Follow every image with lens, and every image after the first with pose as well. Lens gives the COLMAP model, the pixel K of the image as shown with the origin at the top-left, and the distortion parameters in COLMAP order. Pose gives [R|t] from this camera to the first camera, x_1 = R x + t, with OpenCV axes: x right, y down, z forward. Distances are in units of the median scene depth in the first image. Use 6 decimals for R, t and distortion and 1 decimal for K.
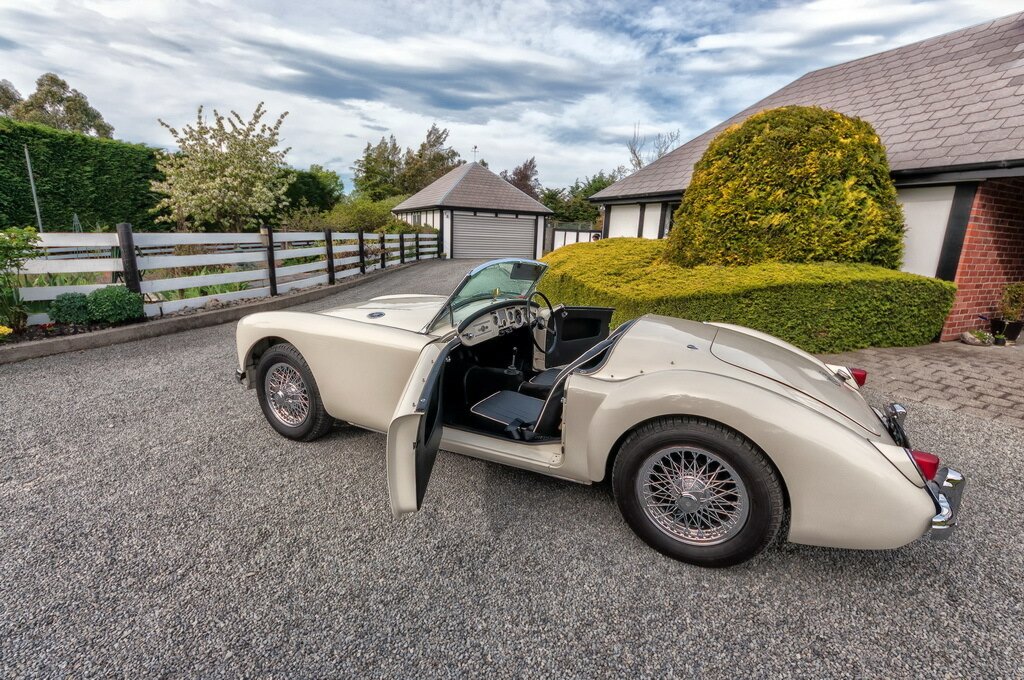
lens RADIAL K [[456.1, 0, 519.0], [0, 456.1, 341.9], [0, 0, 1]] dist [0.001138, -0.000900]
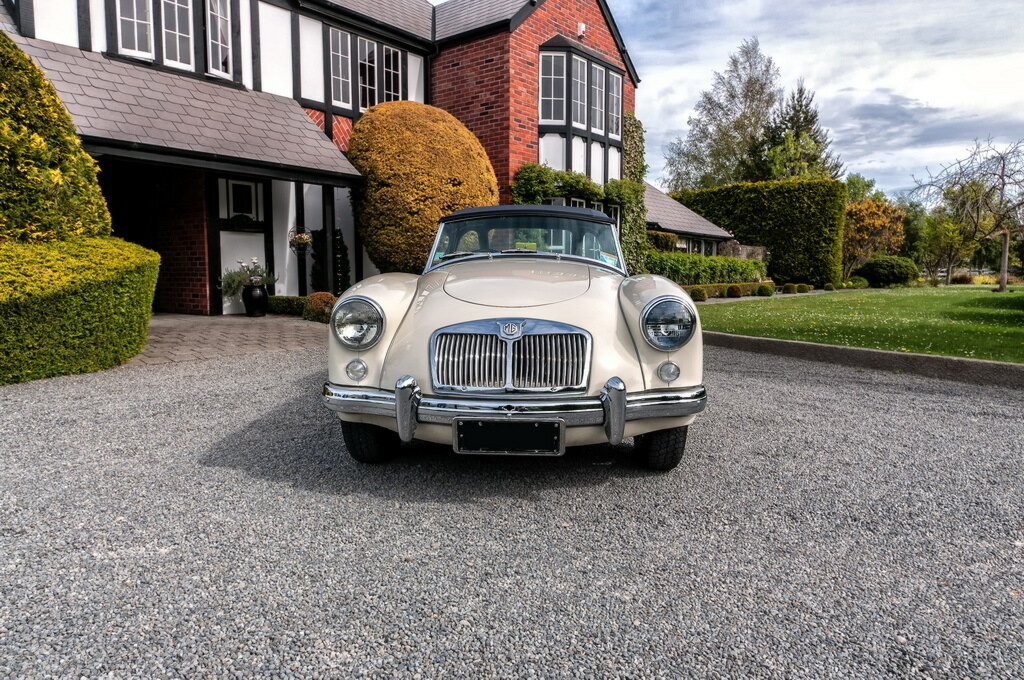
lens RADIAL K [[671.6, 0, 513.5], [0, 671.6, 339.3], [0, 0, 1]] dist [-0.001112, -0.000091]
pose [[-0.394914, -0.125858, 0.910056, -0.227956], [0.190639, 0.957785, 0.215186, -0.039914], [-0.898721, 0.258473, -0.354249, 0.269176]]
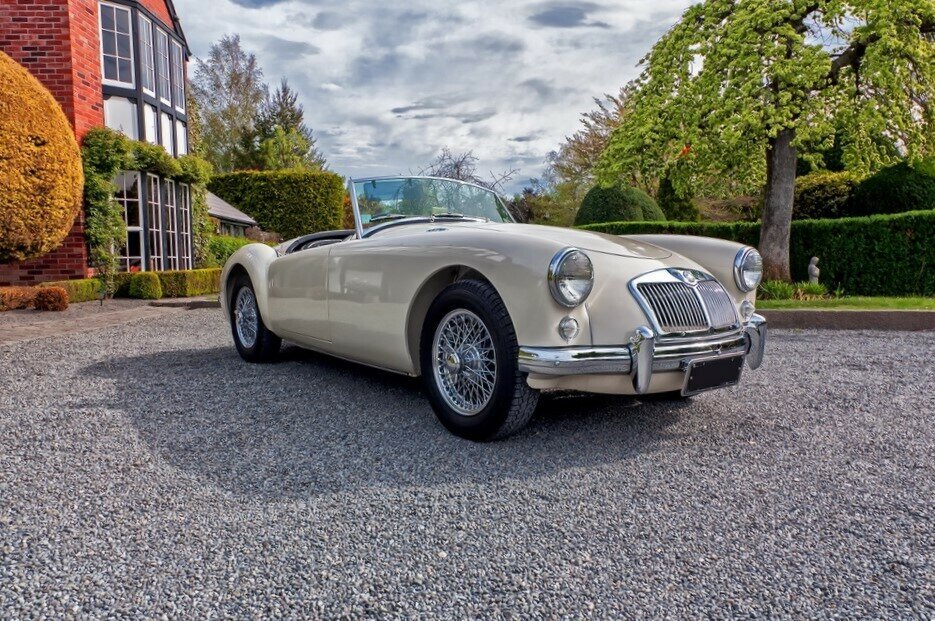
lens RADIAL K [[665.7, 0, 455.3], [0, 665.7, 308.4], [0, 0, 1]] dist [0.000271, 0.008283]
pose [[-0.890708, -0.054615, 0.451283, -0.118310], [0.086921, 0.953976, 0.287008, -0.052863], [-0.446188, 0.294866, -0.844967, 0.374035]]
